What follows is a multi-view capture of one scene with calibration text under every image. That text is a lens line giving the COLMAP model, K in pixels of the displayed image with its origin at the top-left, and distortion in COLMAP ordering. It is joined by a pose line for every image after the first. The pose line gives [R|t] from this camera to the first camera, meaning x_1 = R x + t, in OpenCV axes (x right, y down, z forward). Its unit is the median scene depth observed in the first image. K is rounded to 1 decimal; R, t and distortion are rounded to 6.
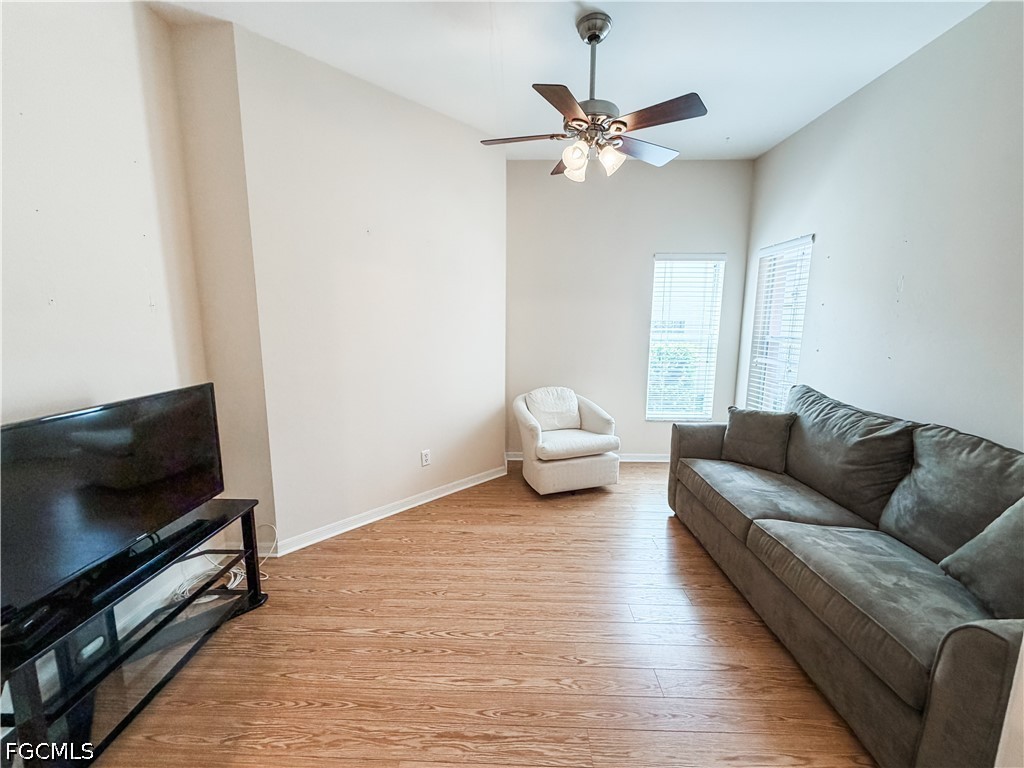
lens RADIAL K [[413.6, 0, 512.0], [0, 413.6, 384.0], [0, 0, 1]] dist [-0.000393, 0.000252]
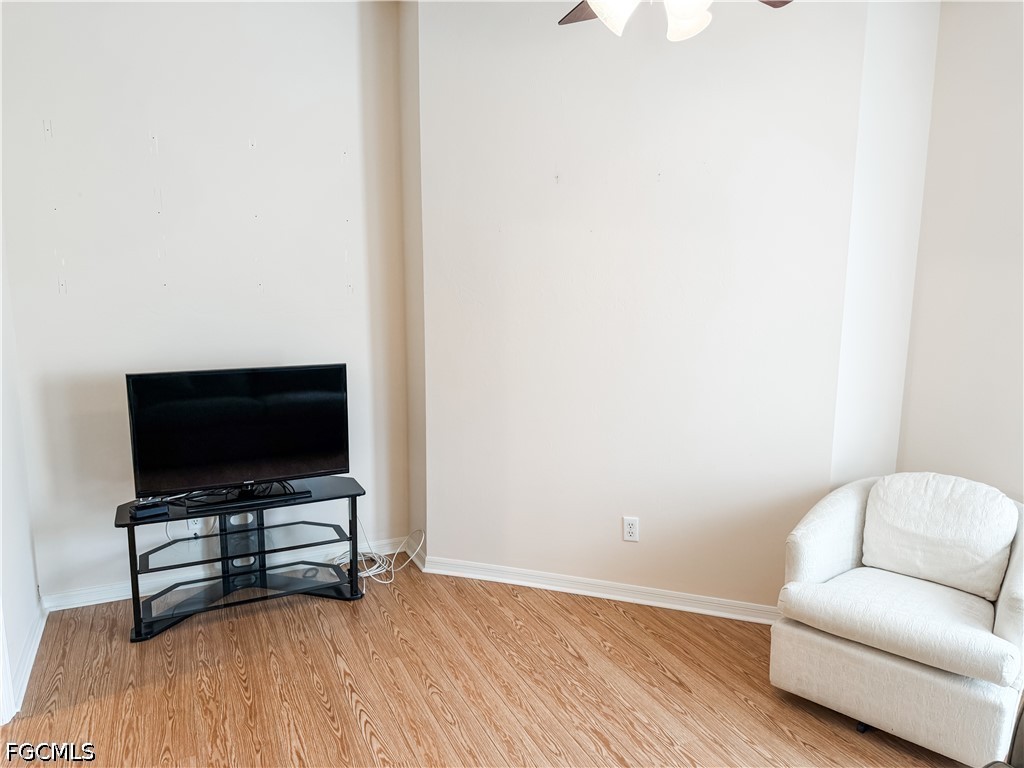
lens RADIAL K [[738.7, 0, 518.6], [0, 738.7, 387.2], [0, 0, 1]] dist [0.045833, -0.073892]
pose [[0.444178, 0.143786, -0.884326, 0.809785], [-0.144108, 0.985652, 0.087879, -0.123914], [0.884273, 0.088405, 0.458526, 0.415515]]
